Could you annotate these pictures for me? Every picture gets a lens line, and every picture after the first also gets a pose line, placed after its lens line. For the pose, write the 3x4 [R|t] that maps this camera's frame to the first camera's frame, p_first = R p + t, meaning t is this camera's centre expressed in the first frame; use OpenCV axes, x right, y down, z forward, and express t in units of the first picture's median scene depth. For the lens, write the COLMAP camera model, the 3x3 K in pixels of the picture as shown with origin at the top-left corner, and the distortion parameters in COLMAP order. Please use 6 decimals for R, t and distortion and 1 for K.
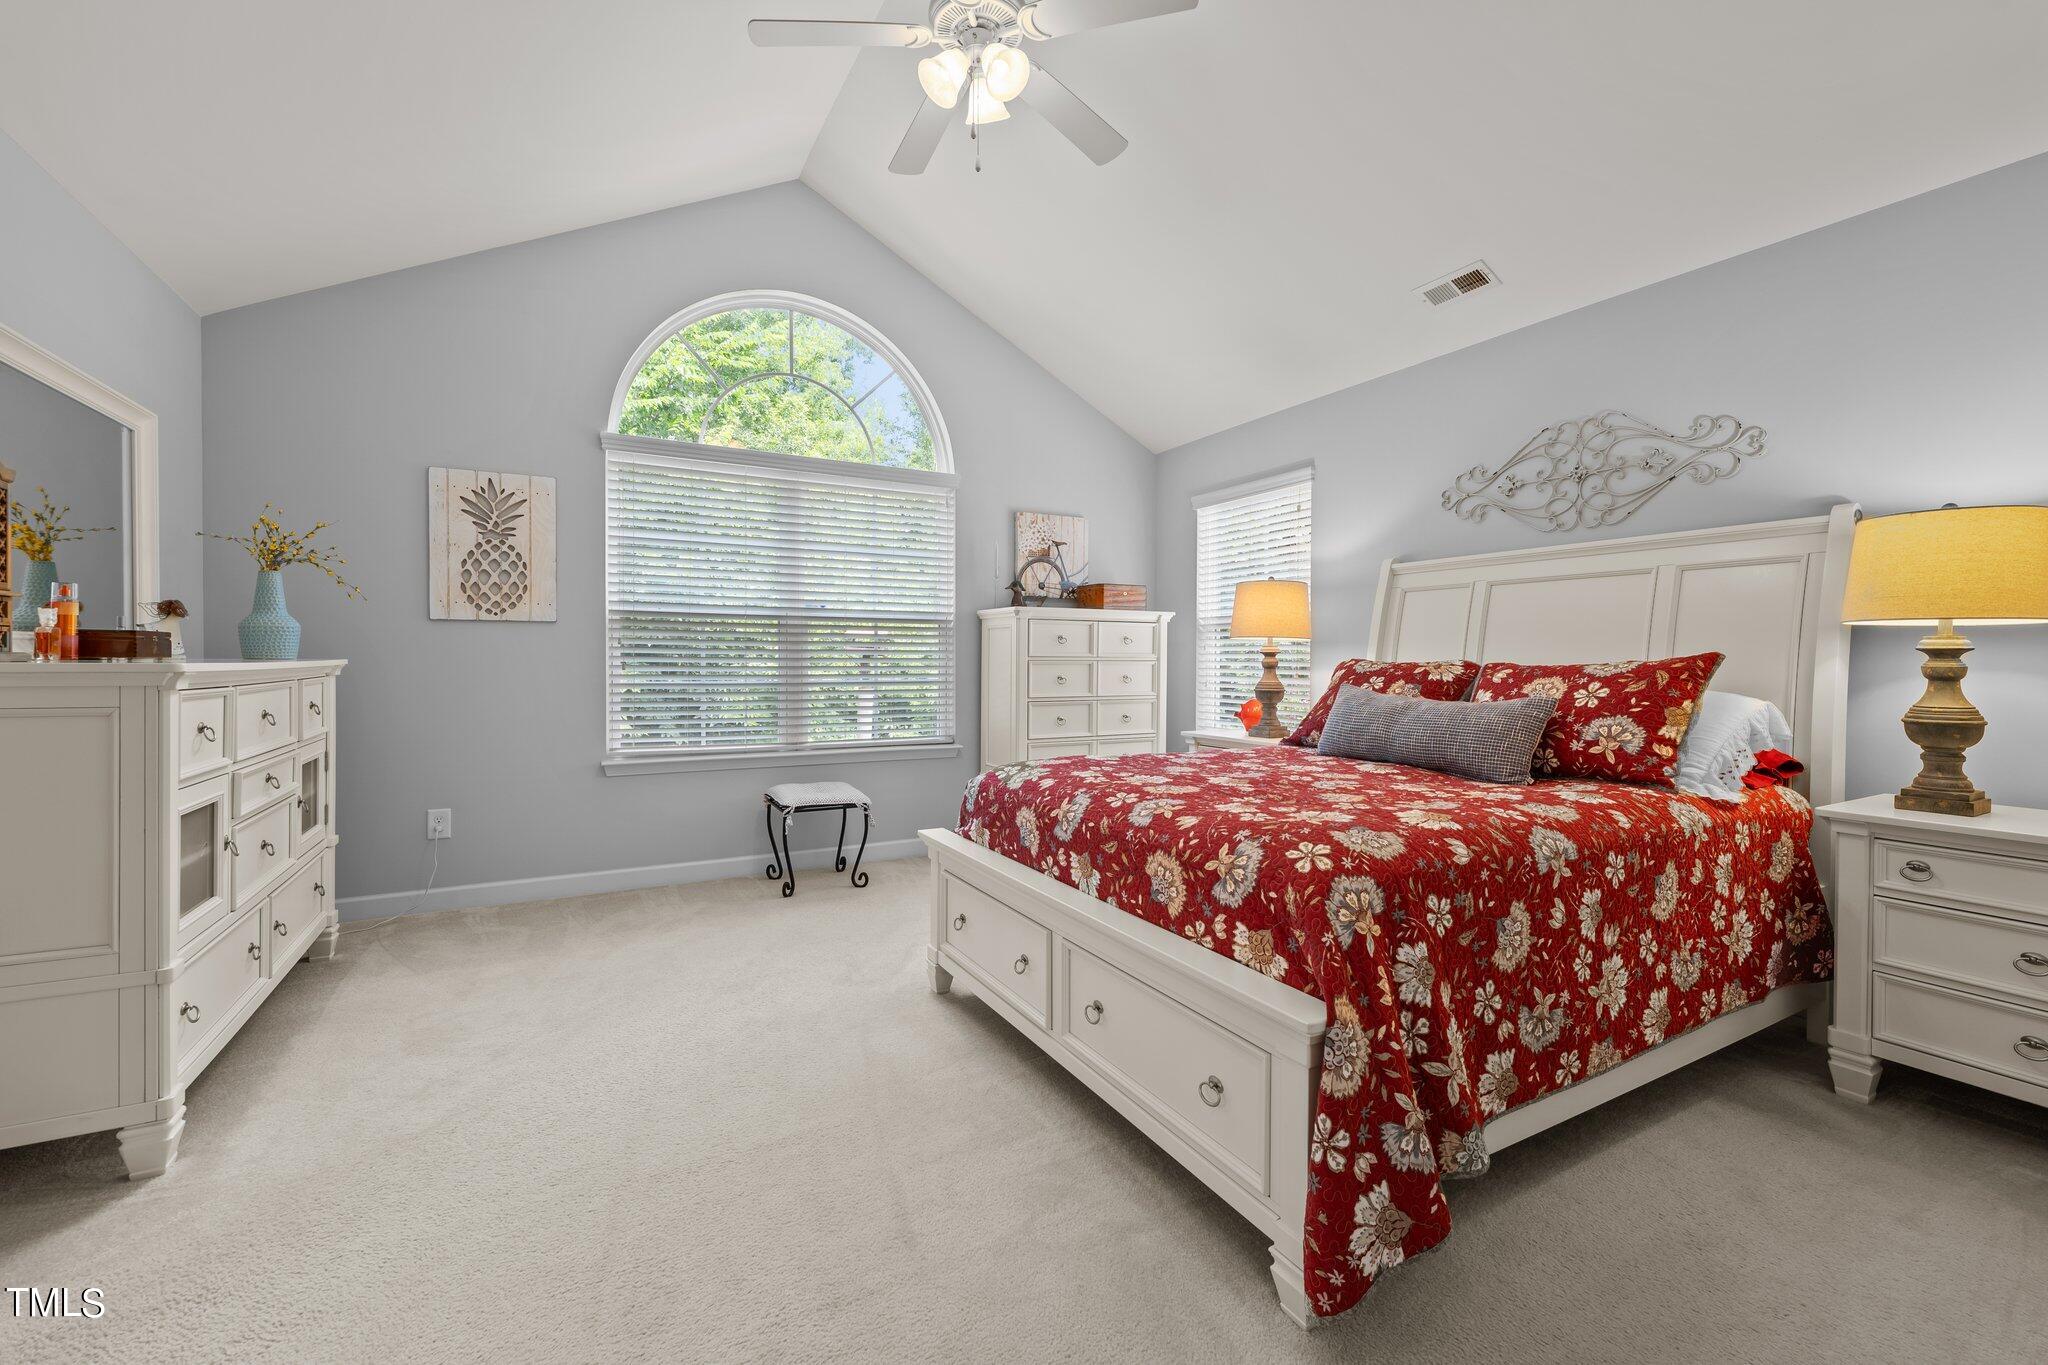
lens RADIAL K [[844.9, 0, 1019.8], [0, 844.9, 671.1], [0, 0, 1]] dist [0.000744, -0.000632]
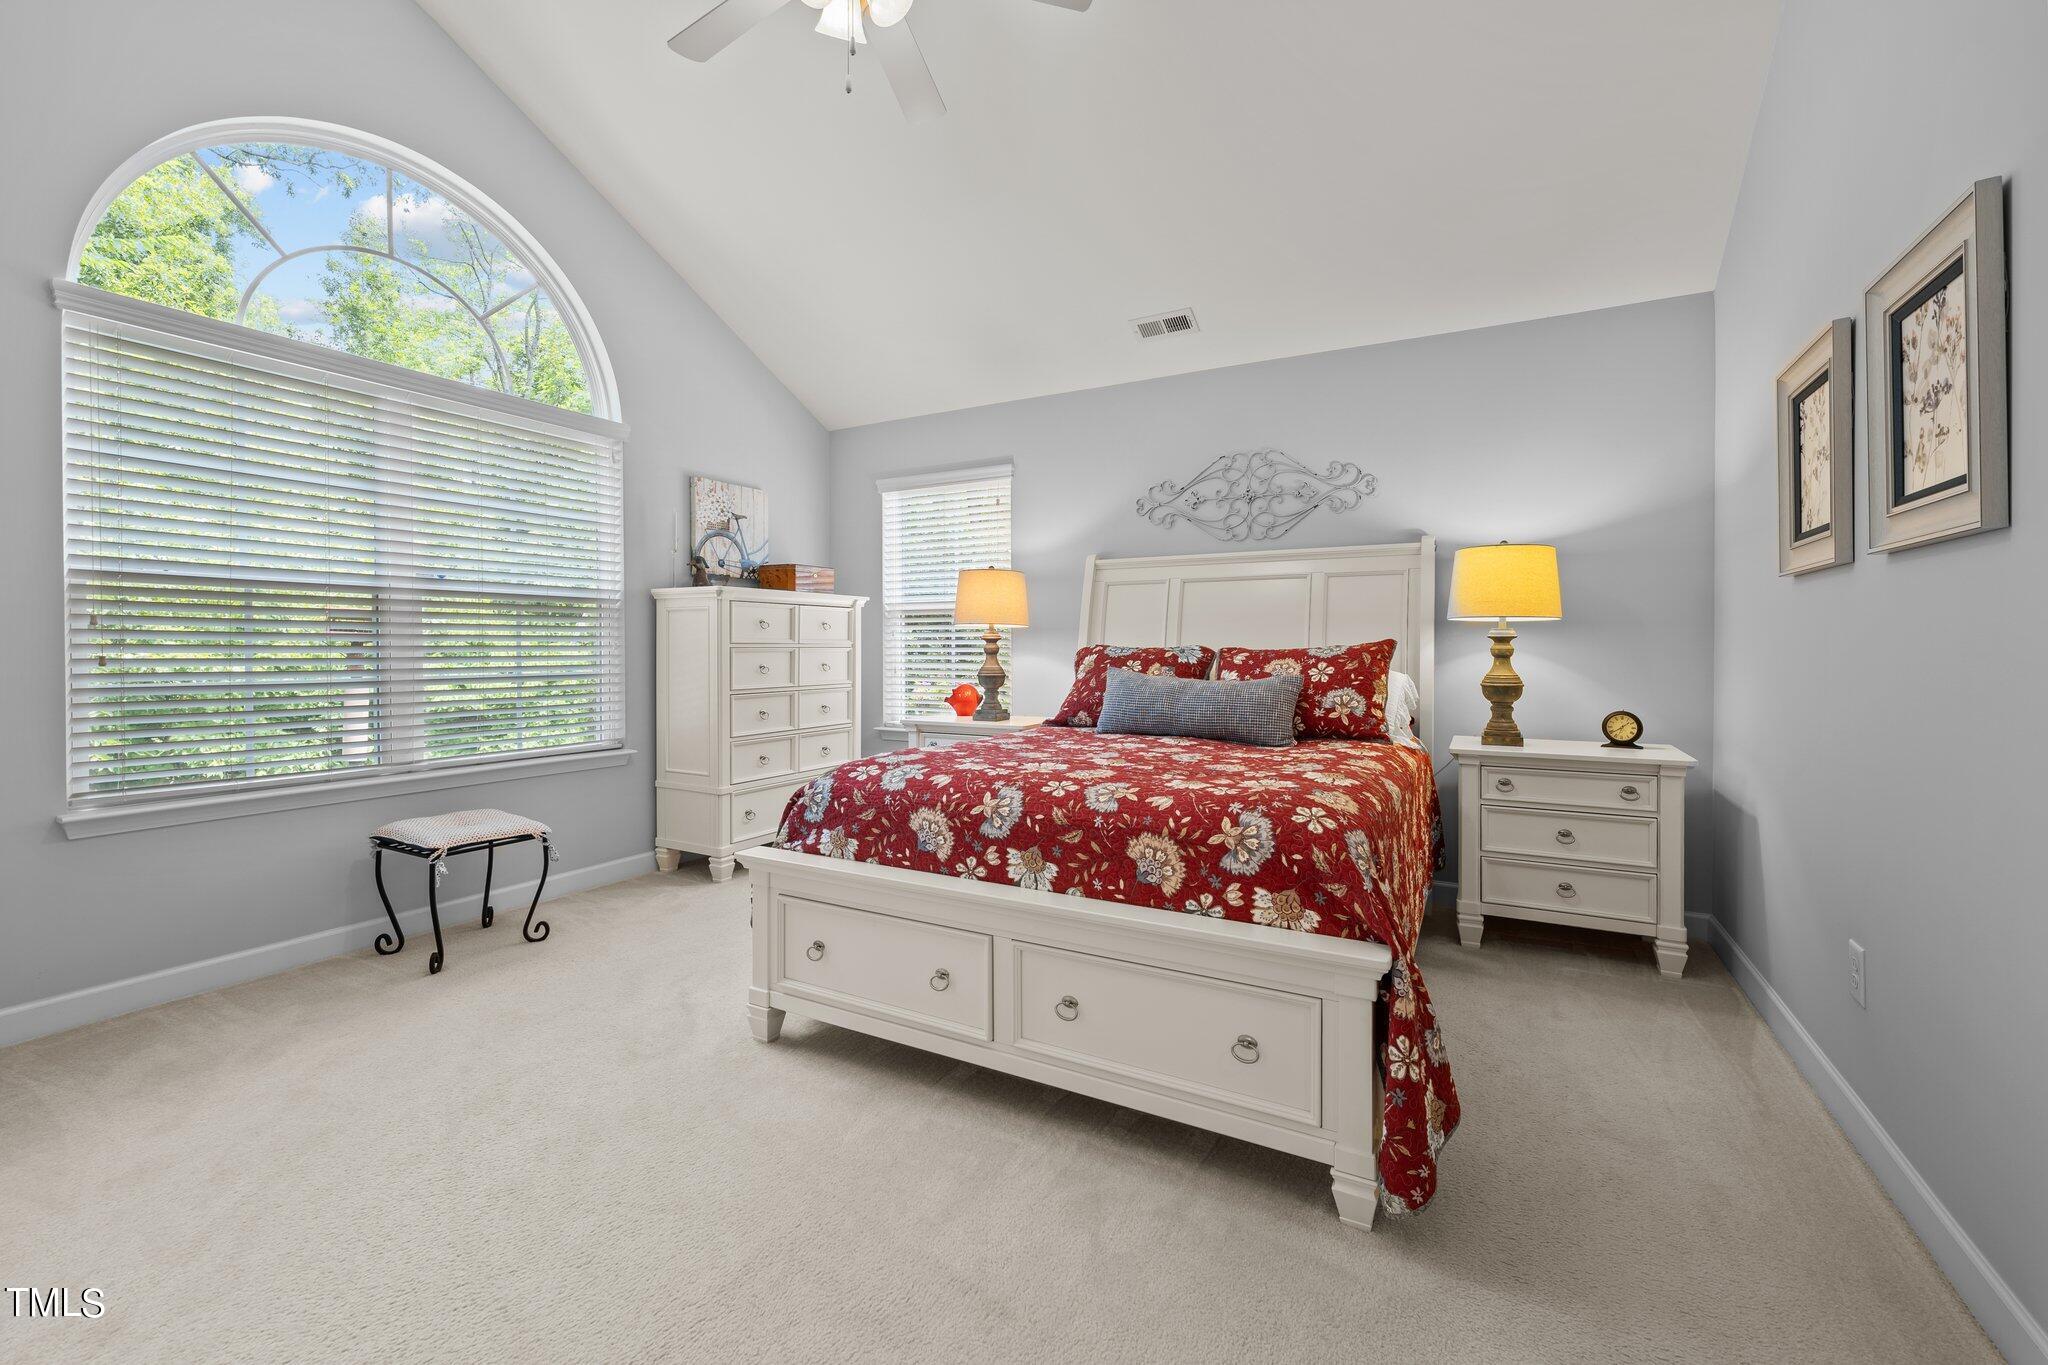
lens RADIAL K [[844.9, 0, 1067.4], [0, 844.9, 653.7], [0, 0, 1]] dist [0.000744, -0.000632]
pose [[0.838481, -0.008912, 0.544859, -0.262028], [0.011150, 0.999938, -0.000803, -0.002460], [-0.544817, 0.006749, 0.838528, 0.108240]]
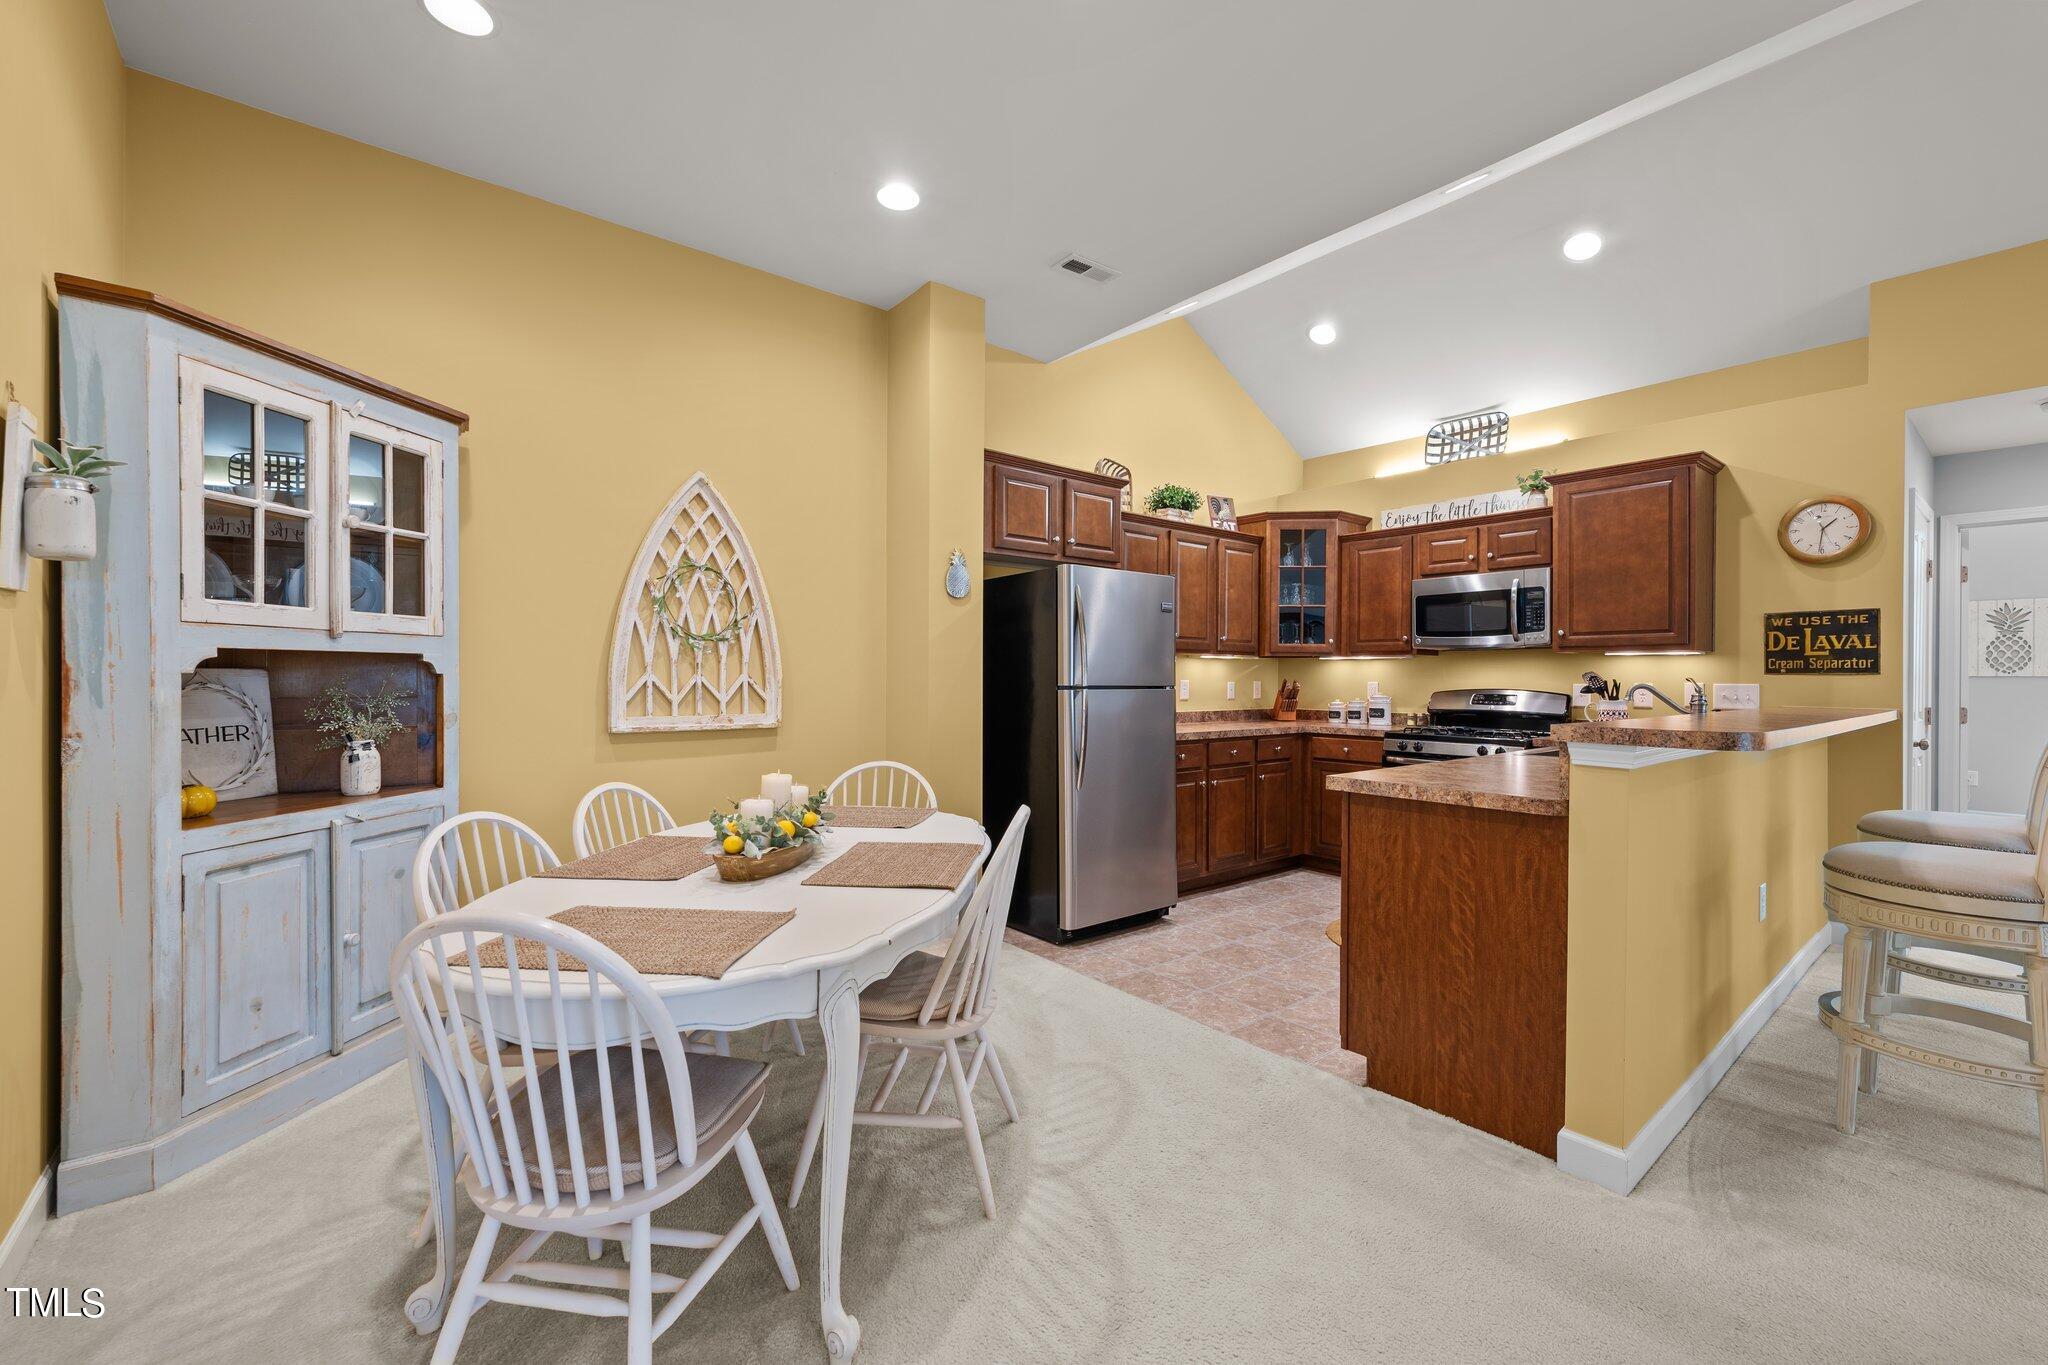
lens RADIAL K [[844.9, 0, 1008.7], [0, 844.9, 673.1], [0, 0, 1]] dist [0.000744, -0.000632]
pose [[0.186743, -0.007291, -0.982382, 0.991606], [-0.018210, 0.999775, -0.010882, -0.007299], [0.982240, 0.019921, 0.186568, -1.876857]]
